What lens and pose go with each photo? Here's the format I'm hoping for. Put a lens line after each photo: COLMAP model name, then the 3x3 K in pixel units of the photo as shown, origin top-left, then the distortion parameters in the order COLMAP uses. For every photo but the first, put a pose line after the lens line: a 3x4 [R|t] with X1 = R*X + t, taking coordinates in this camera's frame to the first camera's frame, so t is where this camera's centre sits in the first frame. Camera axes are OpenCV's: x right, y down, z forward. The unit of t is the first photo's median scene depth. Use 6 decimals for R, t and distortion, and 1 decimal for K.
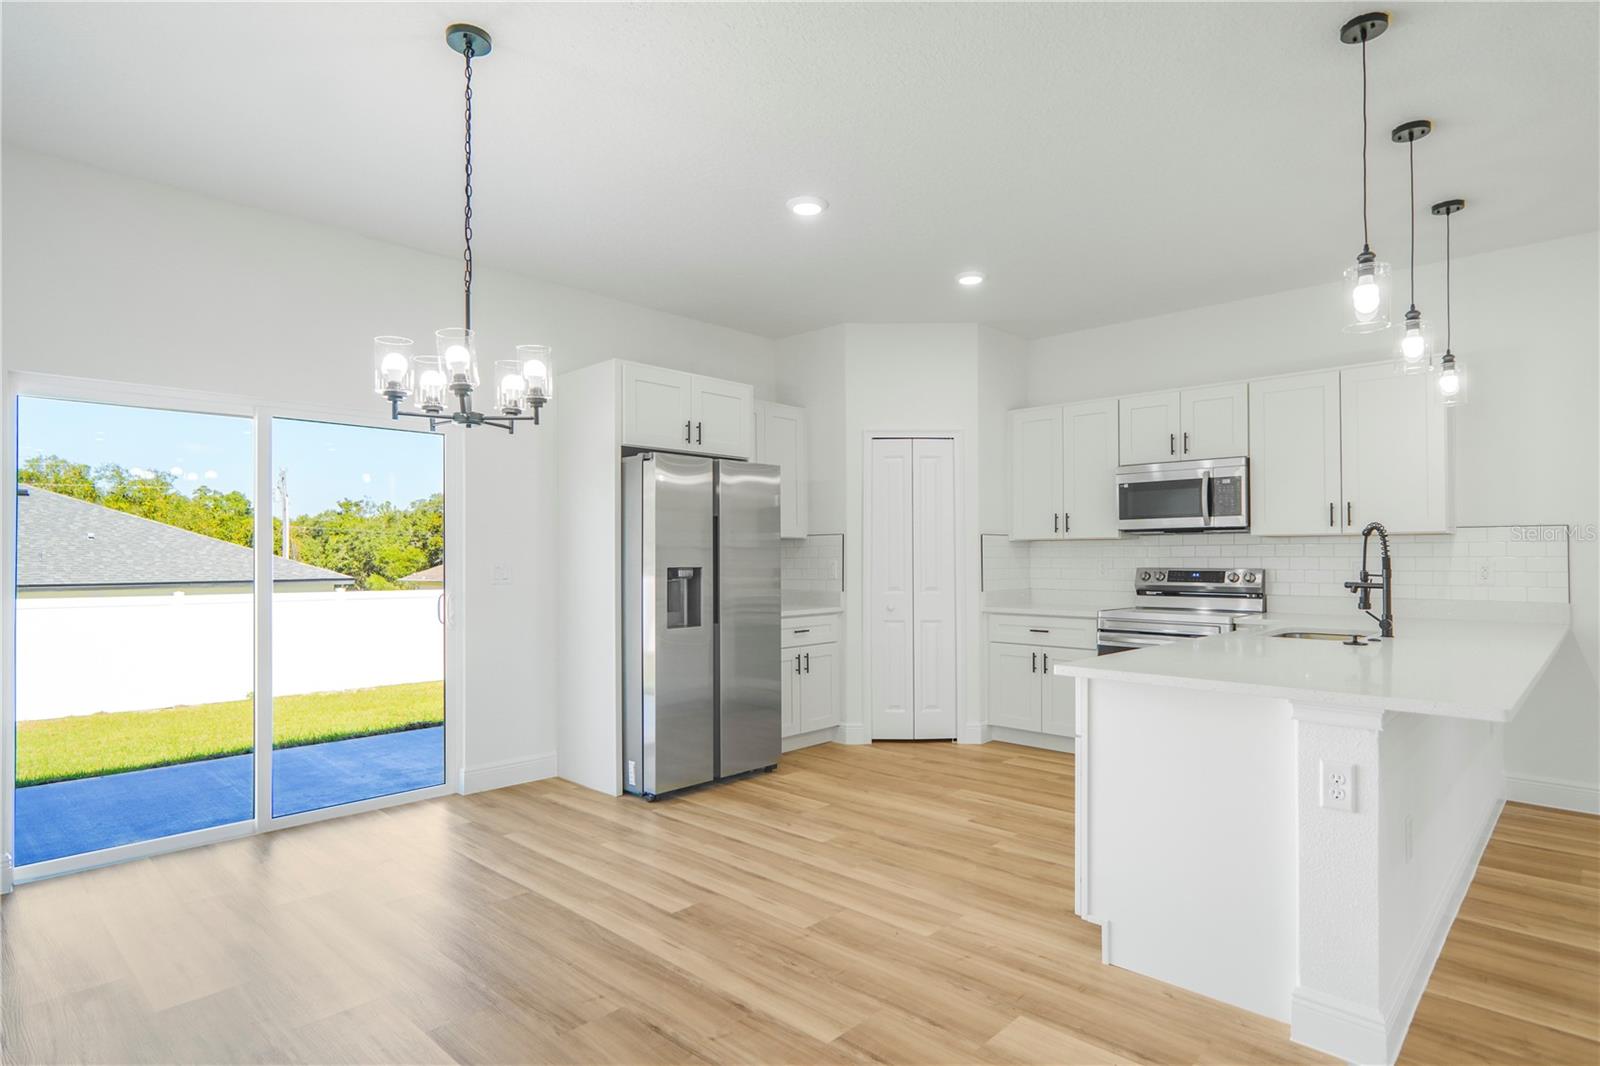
lens RADIAL K [[866.2, 0, 799.9], [0, 866.2, 553.5], [0, 0, 1]] dist [-0.007436, -0.001340]
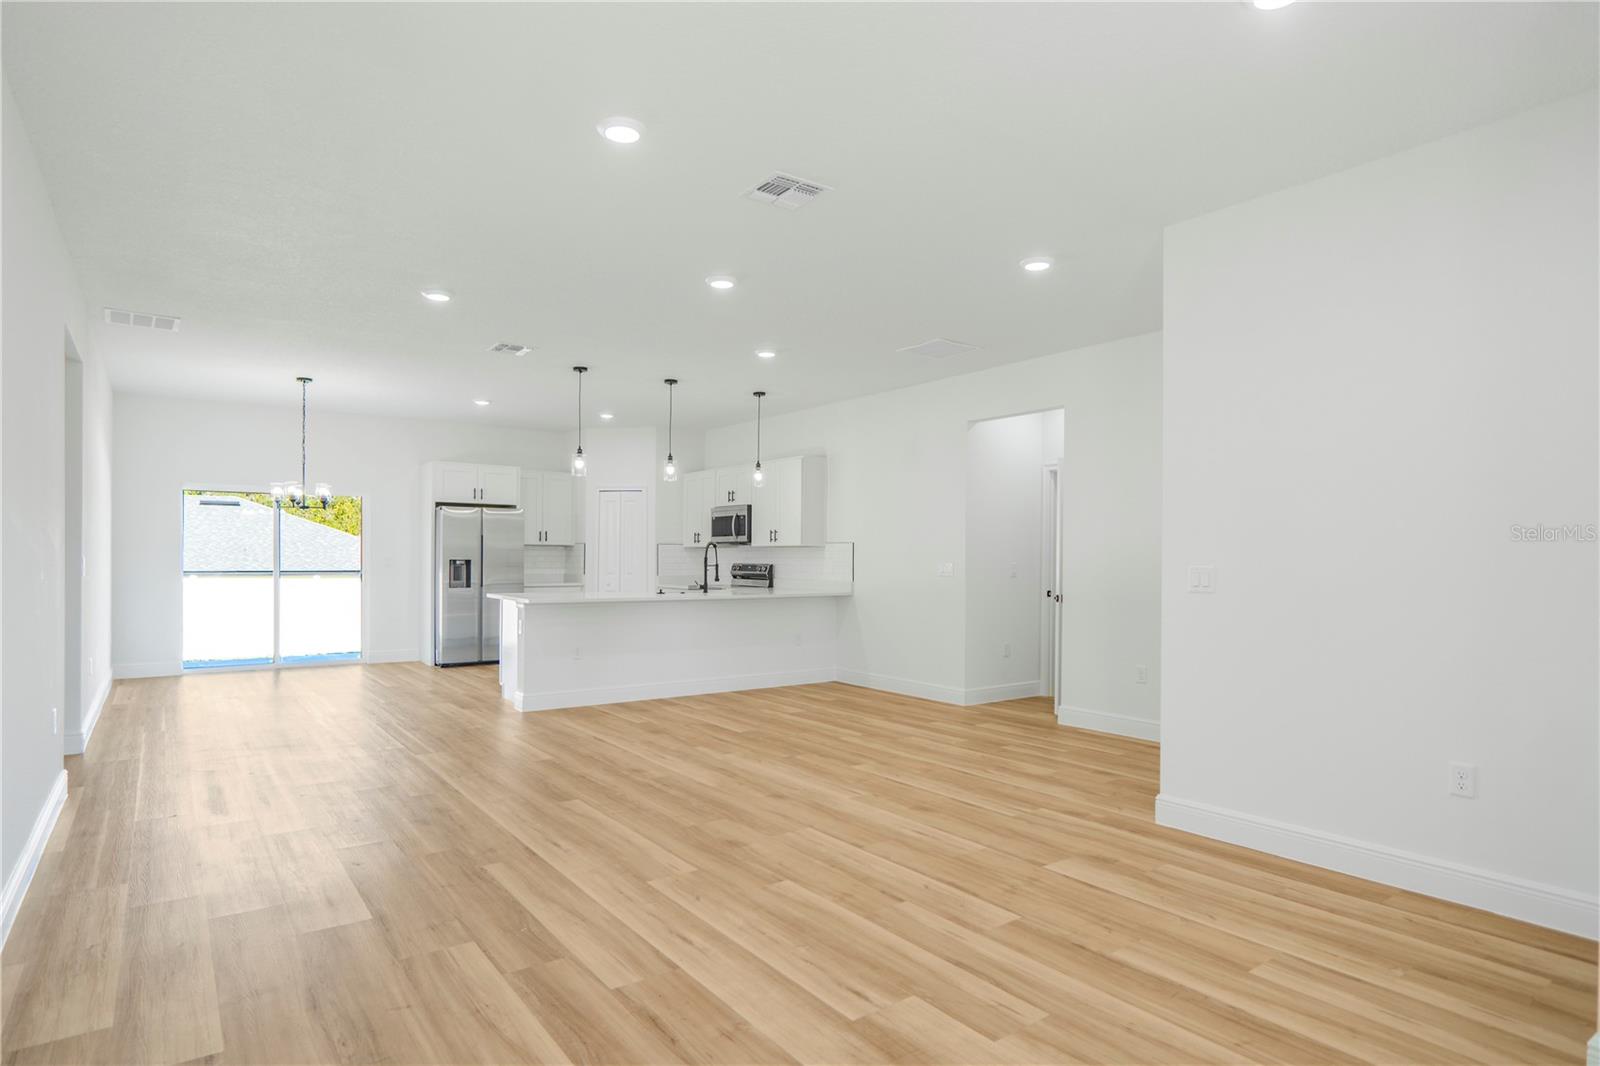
lens RADIAL K [[866.2, 0, 799.9], [0, 866.2, 553.5], [0, 0, 1]] dist [-0.007436, -0.001340]
pose [[0.985158, 0.009859, -0.171365, 0.931976], [-0.009860, 0.999951, 0.000842, -0.007623], [0.171365, 0.000861, 0.985207, -0.841550]]
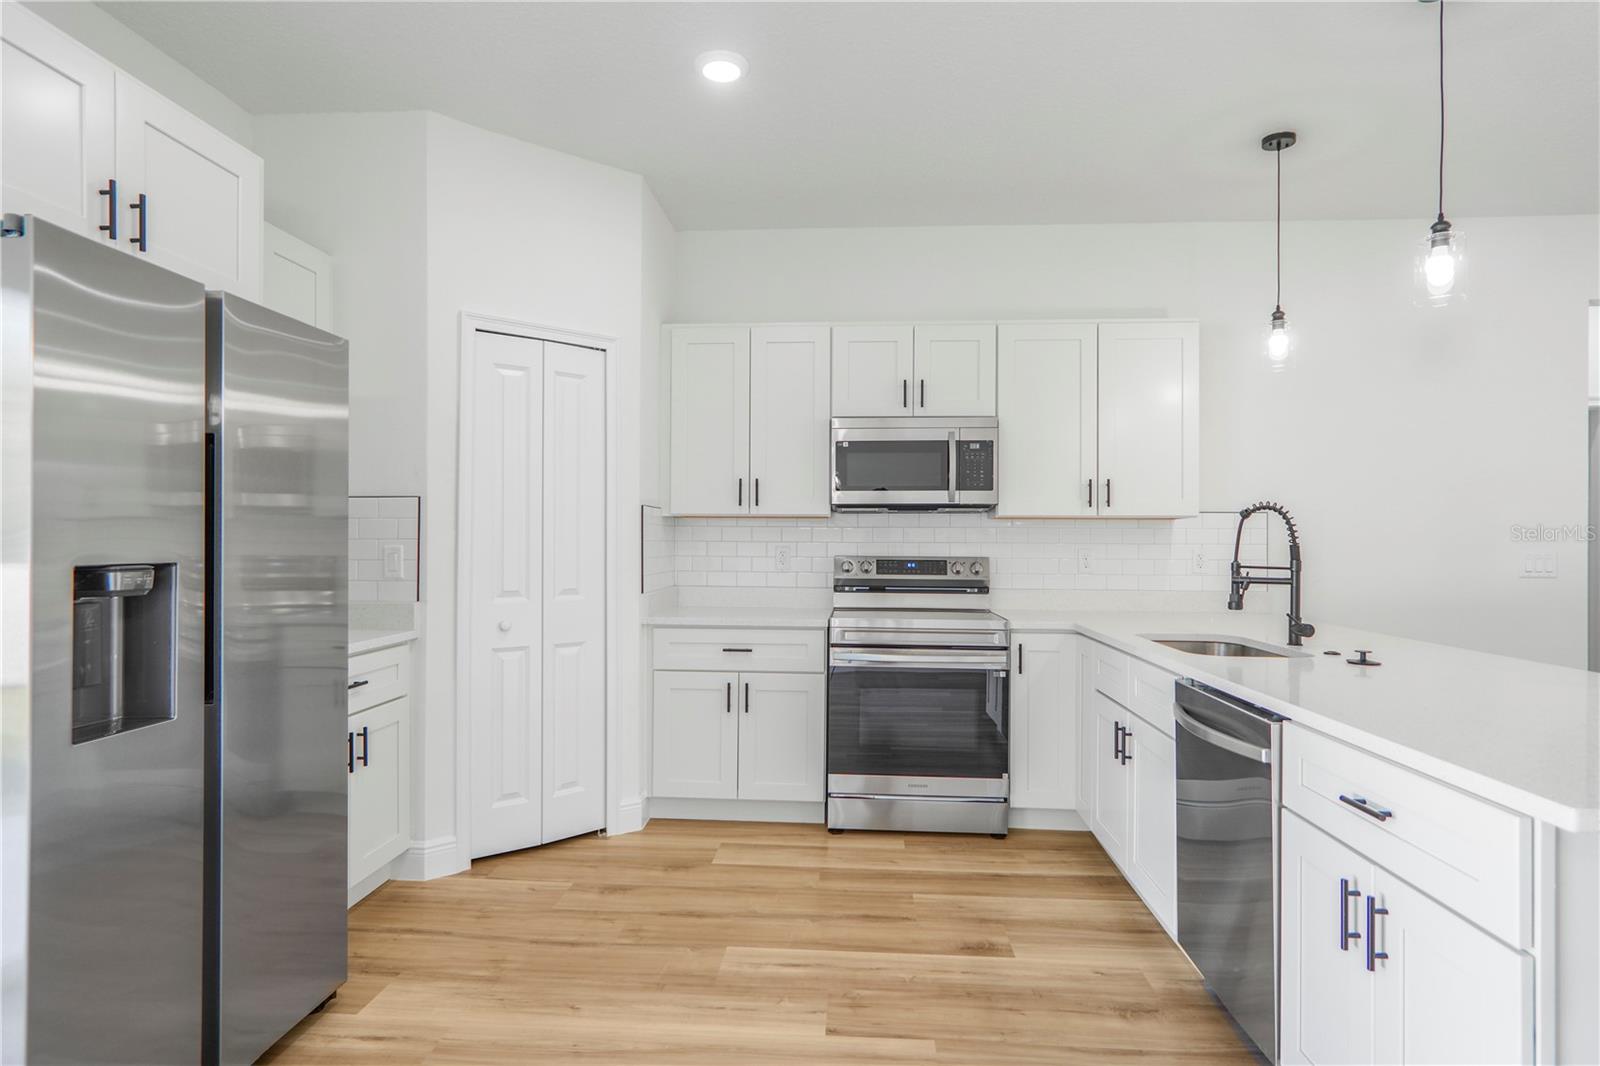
lens RADIAL K [[878.7, 0, 805.8], [0, 878.7, 540.3], [0, 0, 1]] dist [0.000059, 0.000327]
pose [[0.769256, 0.007221, 0.638900, -0.132481], [-0.010816, 0.999940, 0.001721, 0.002269], [-0.638849, -0.008234, 0.769288, 0.475999]]
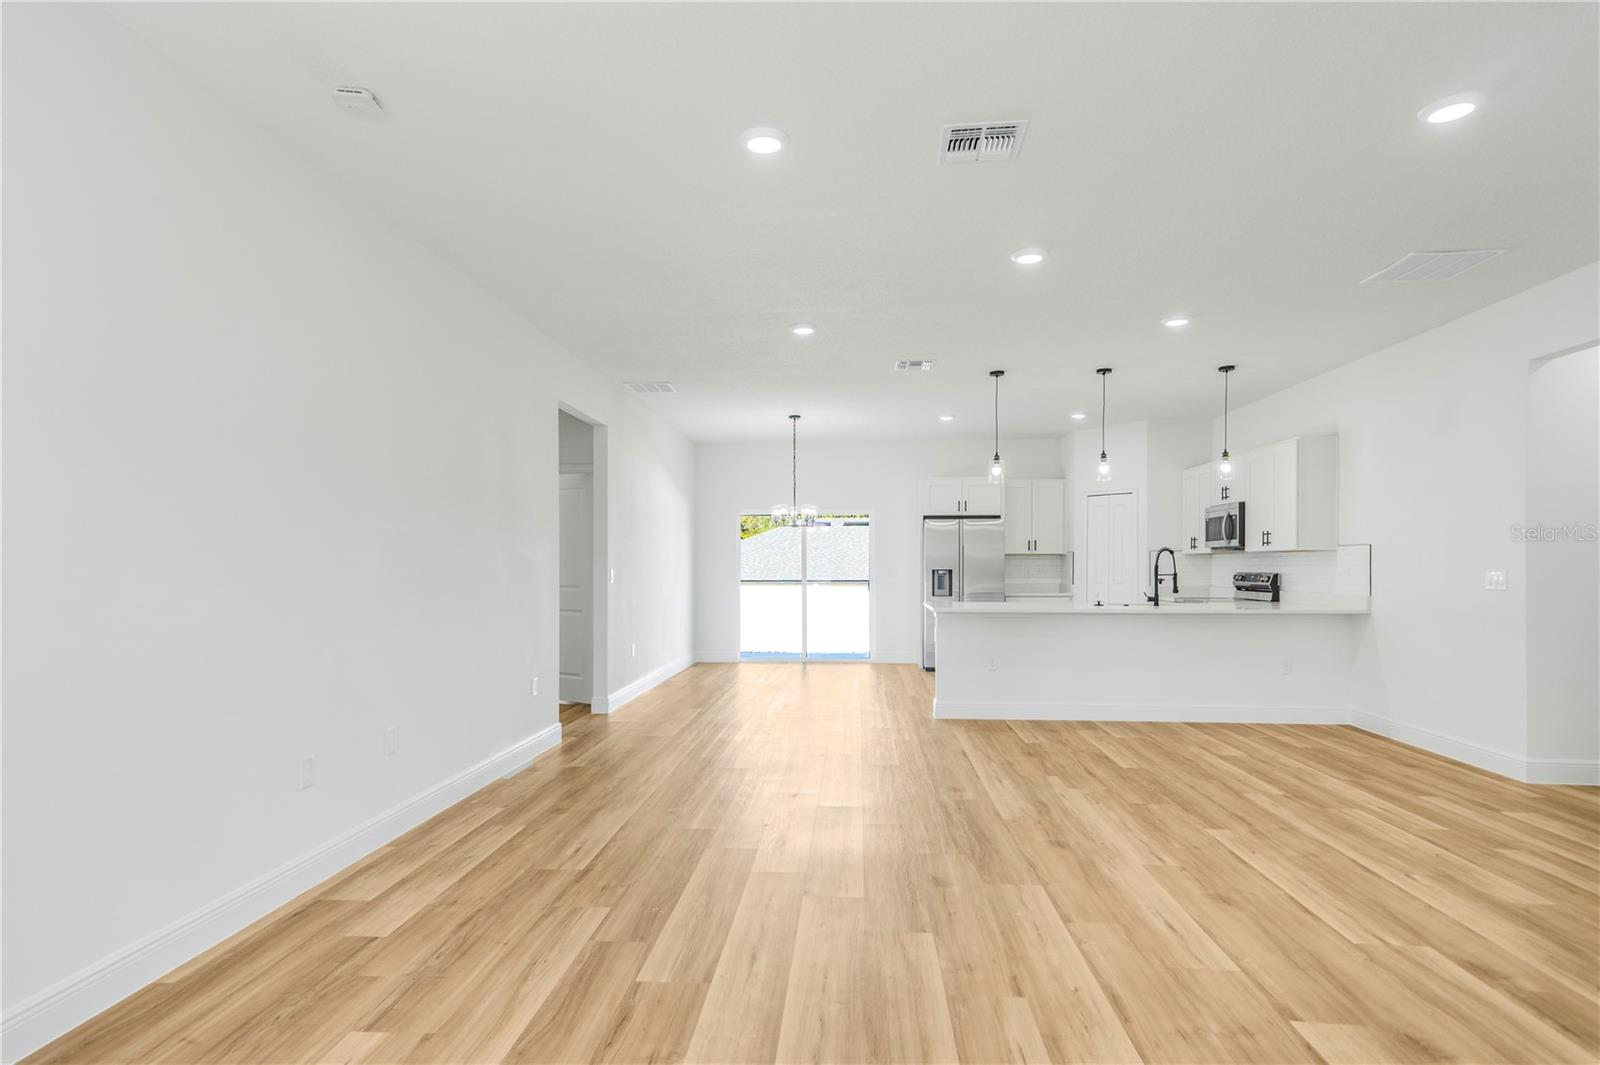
lens RADIAL K [[867.9, 0, 801.1], [0, 867.9, 556.0], [0, 0, 1]] dist [0.004183, 0.031175]
pose [[0.641151, -0.005718, -0.767393, 1.197033], [0.002260, 0.999982, -0.005563, -0.005799], [0.767411, 0.001833, 0.641152, -0.634490]]
